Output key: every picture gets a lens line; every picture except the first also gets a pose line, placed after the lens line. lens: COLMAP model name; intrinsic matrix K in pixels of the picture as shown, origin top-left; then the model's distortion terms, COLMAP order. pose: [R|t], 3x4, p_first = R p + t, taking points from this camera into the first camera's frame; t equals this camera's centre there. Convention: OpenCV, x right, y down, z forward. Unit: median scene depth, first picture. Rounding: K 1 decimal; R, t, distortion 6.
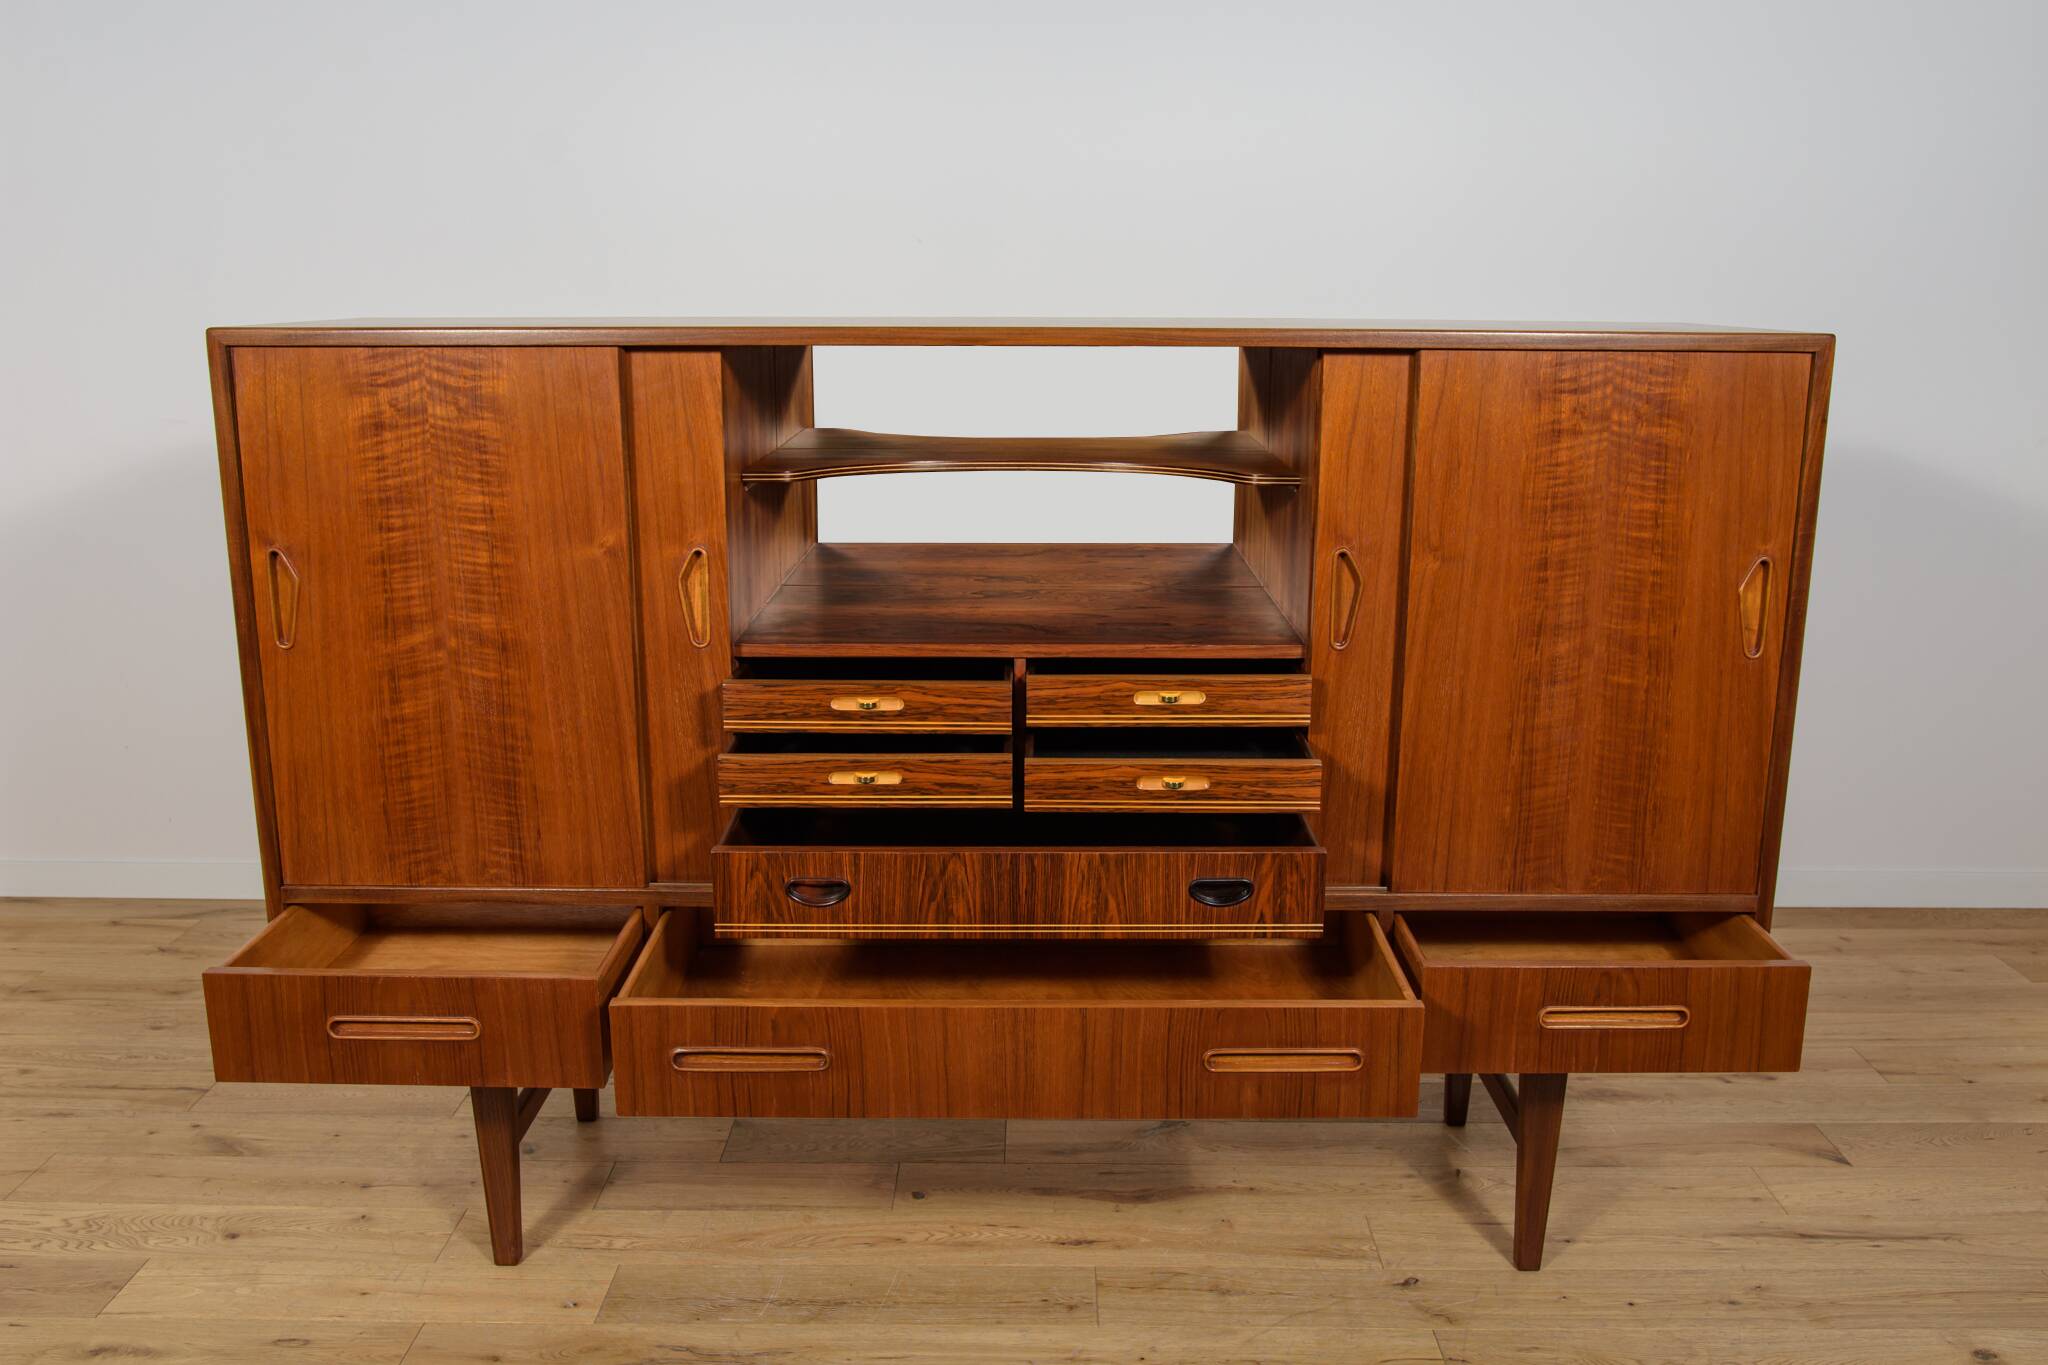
lens RADIAL K [[1687.2, 0, 1029.7], [0, 1687.2, 693.3], [0, 0, 1]] dist [-0.068527, 0.078899]
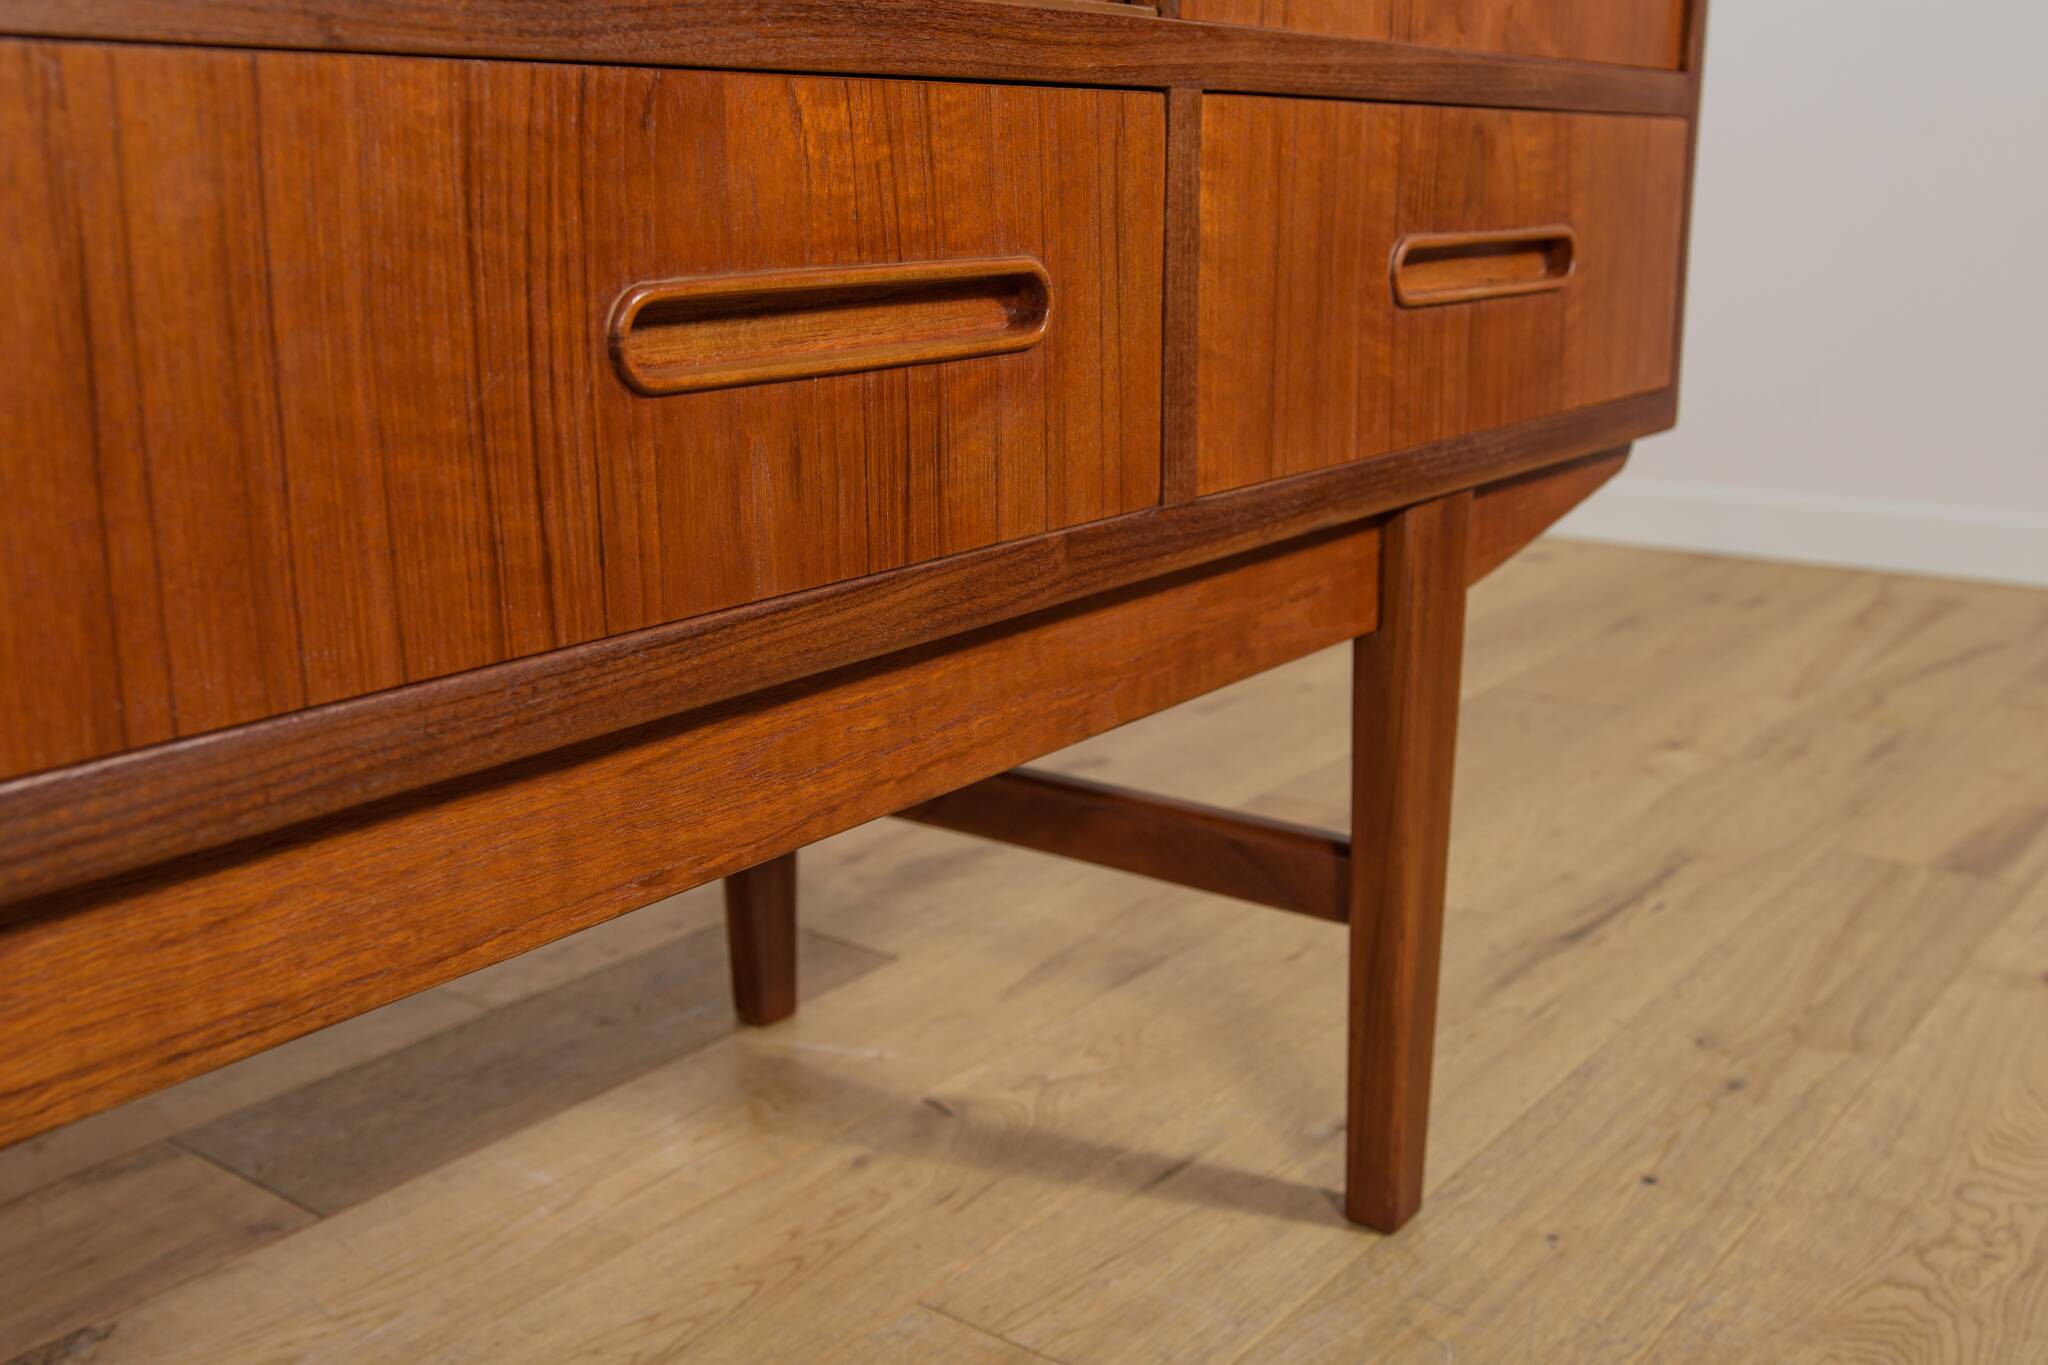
lens RADIAL K [[2065.0, 0, 1030.6], [0, 2065.0, 710.1], [0, 0, 1]] dist [-0.010096, 0.114672]
pose [[0.600508, -0.208182, 0.772043, -0.072400], [0.190430, 0.974968, 0.114781, 0.184438], [-0.776613, 0.078093, 0.625119, 0.832771]]
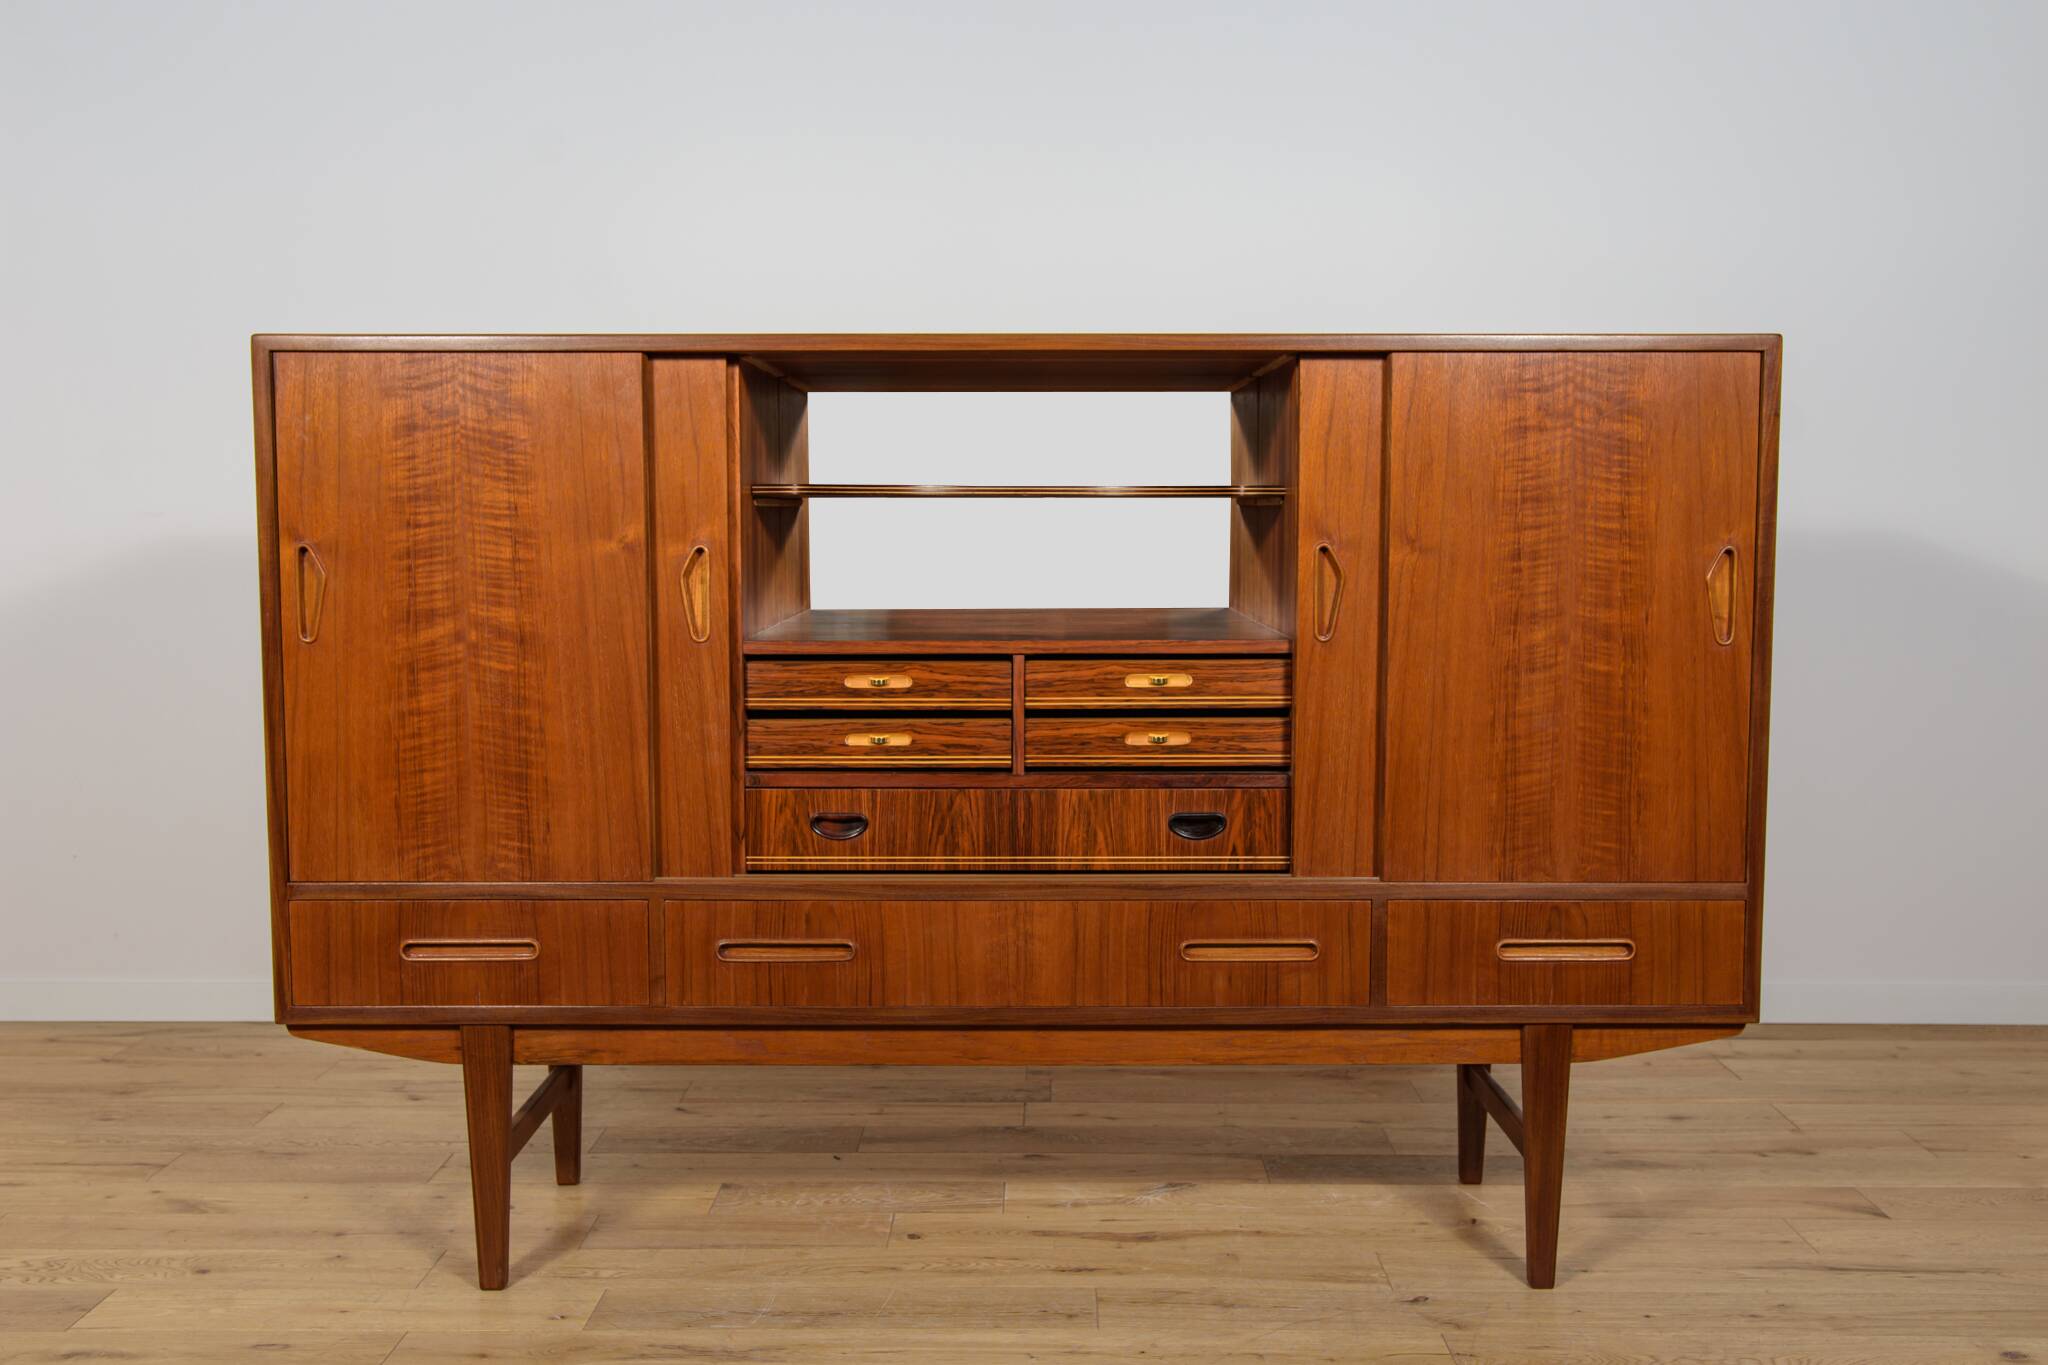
lens RADIAL K [[1963.8, 0, 1033.4], [0, 1963.8, 704.2], [0, 0, 1]] dist [-0.011647, 0.074186]
pose [[0.999995, -0.002346, -0.001977, 0.005918], [0.002029, 0.989030, -0.147700, 0.189083], [0.002302, 0.147695, 0.989030, -0.194442]]
